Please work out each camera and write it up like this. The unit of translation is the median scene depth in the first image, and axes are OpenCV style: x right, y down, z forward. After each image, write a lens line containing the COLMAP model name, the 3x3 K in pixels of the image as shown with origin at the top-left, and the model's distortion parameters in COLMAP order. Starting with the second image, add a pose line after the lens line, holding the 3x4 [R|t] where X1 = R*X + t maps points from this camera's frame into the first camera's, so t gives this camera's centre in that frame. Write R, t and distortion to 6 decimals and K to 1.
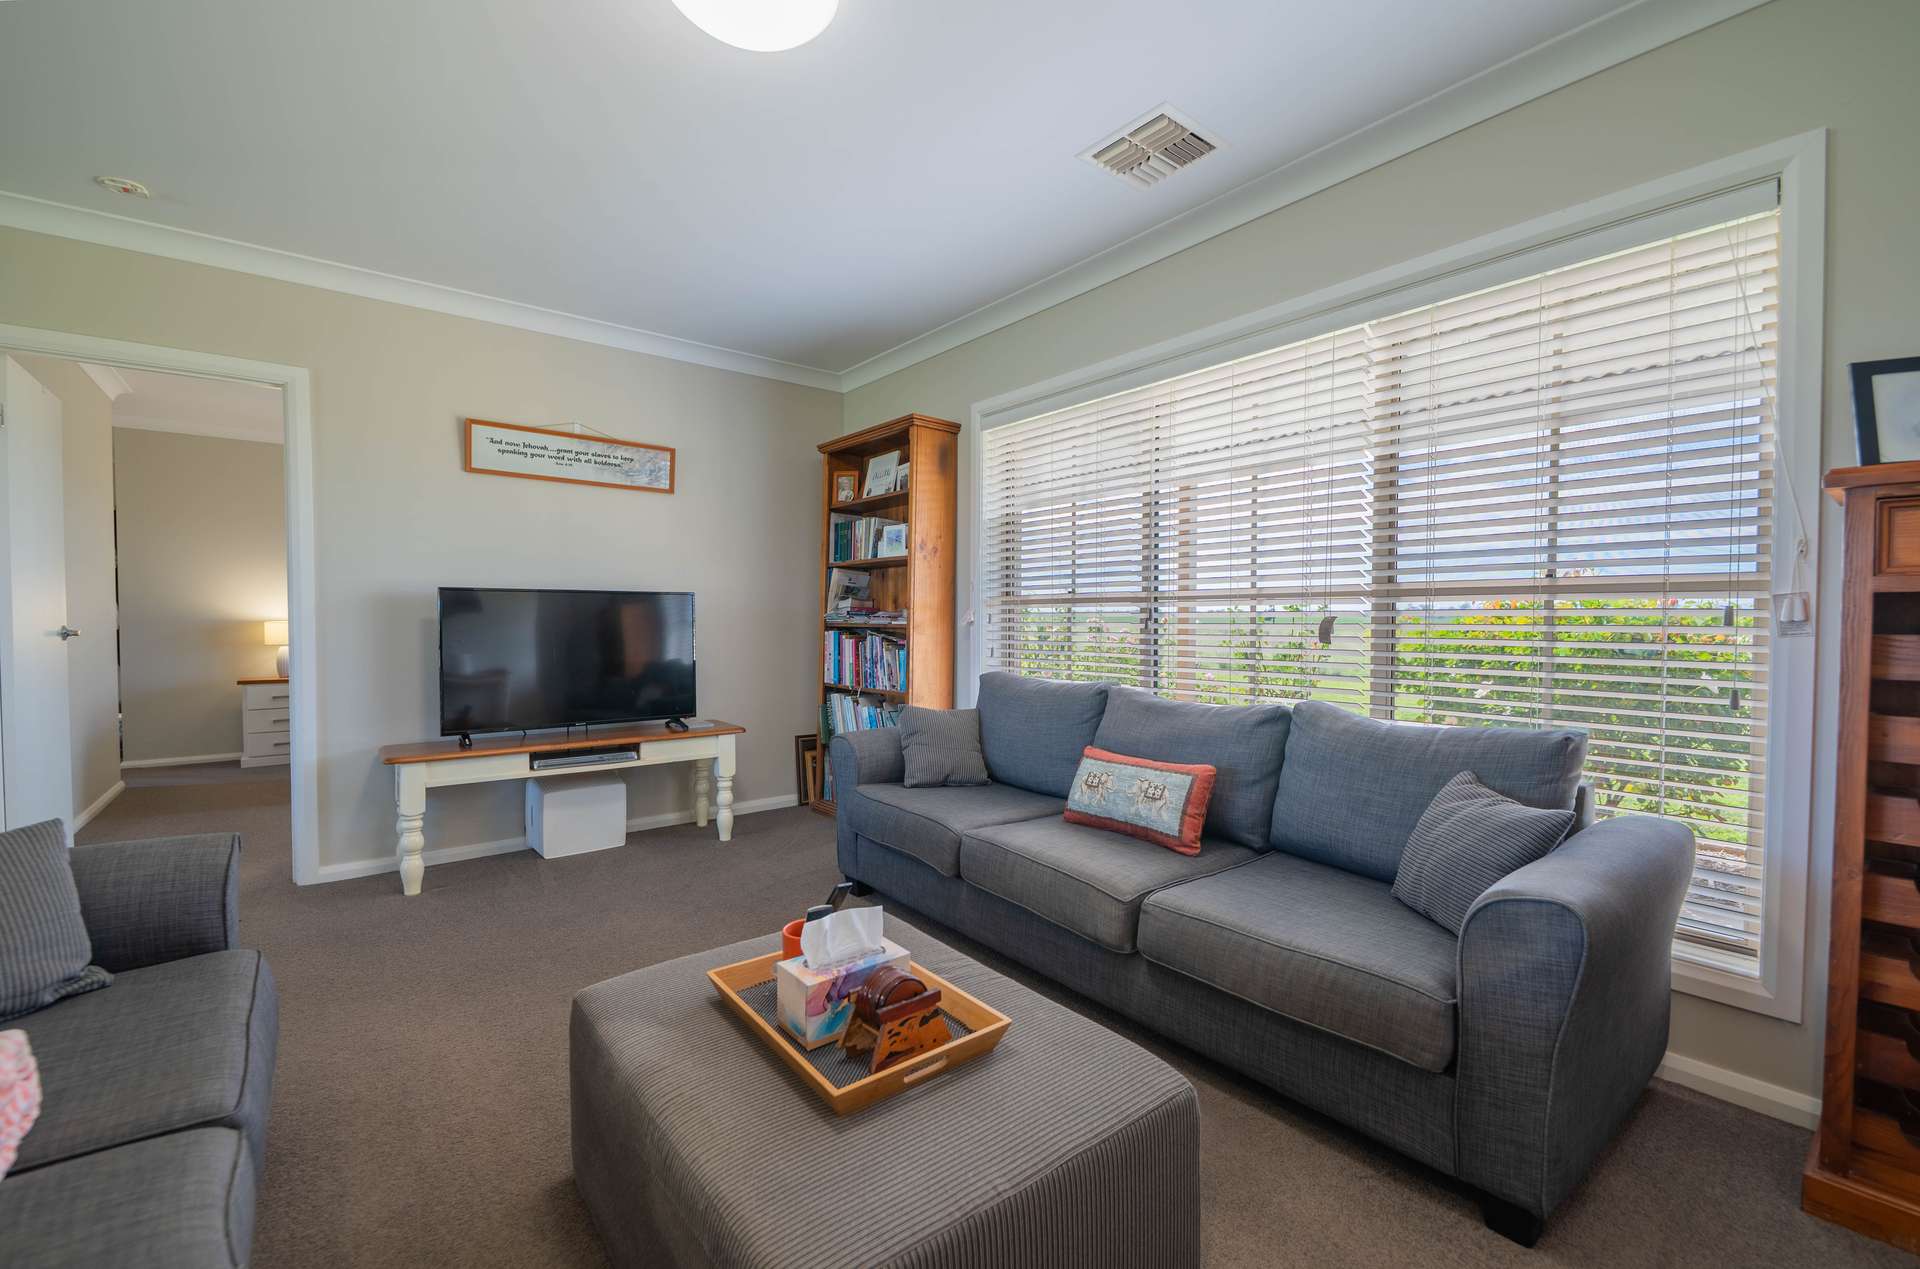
lens RADIAL K [[796.9, 0, 940.2], [0, 796.9, 632.7], [0, 0, 1]] dist [0.018930, -0.009401]
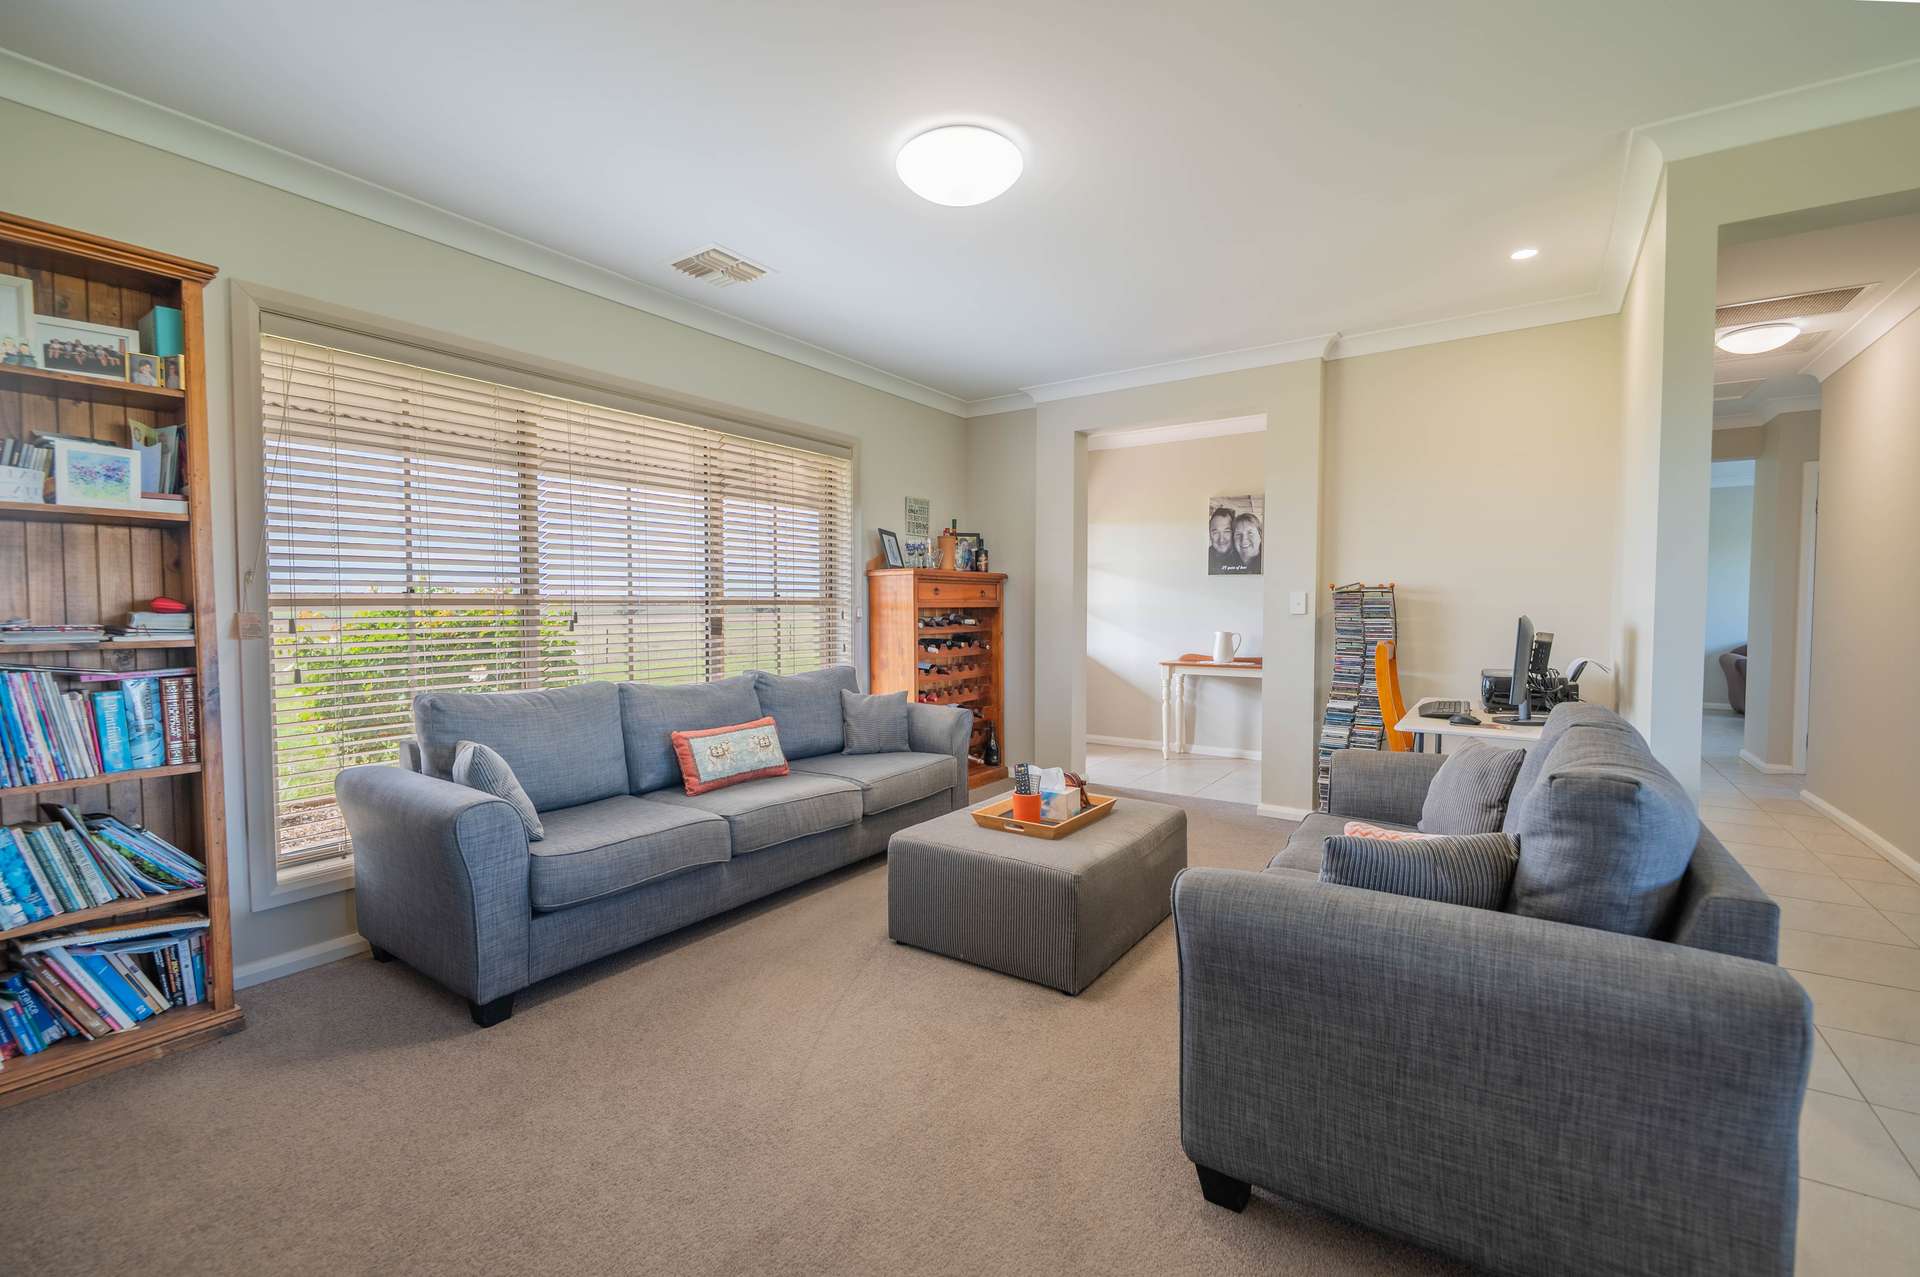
lens RADIAL K [[784.6, 0, 960.0], [0, 784.6, 638.5], [0, 0, 1]] dist [0.001122, -0.000085]
pose [[-0.291253, -0.035059, 0.956004, -0.940302], [0.025319, 0.998696, 0.044338, -0.030077], [-0.956311, 0.037119, -0.289985, 0.864884]]
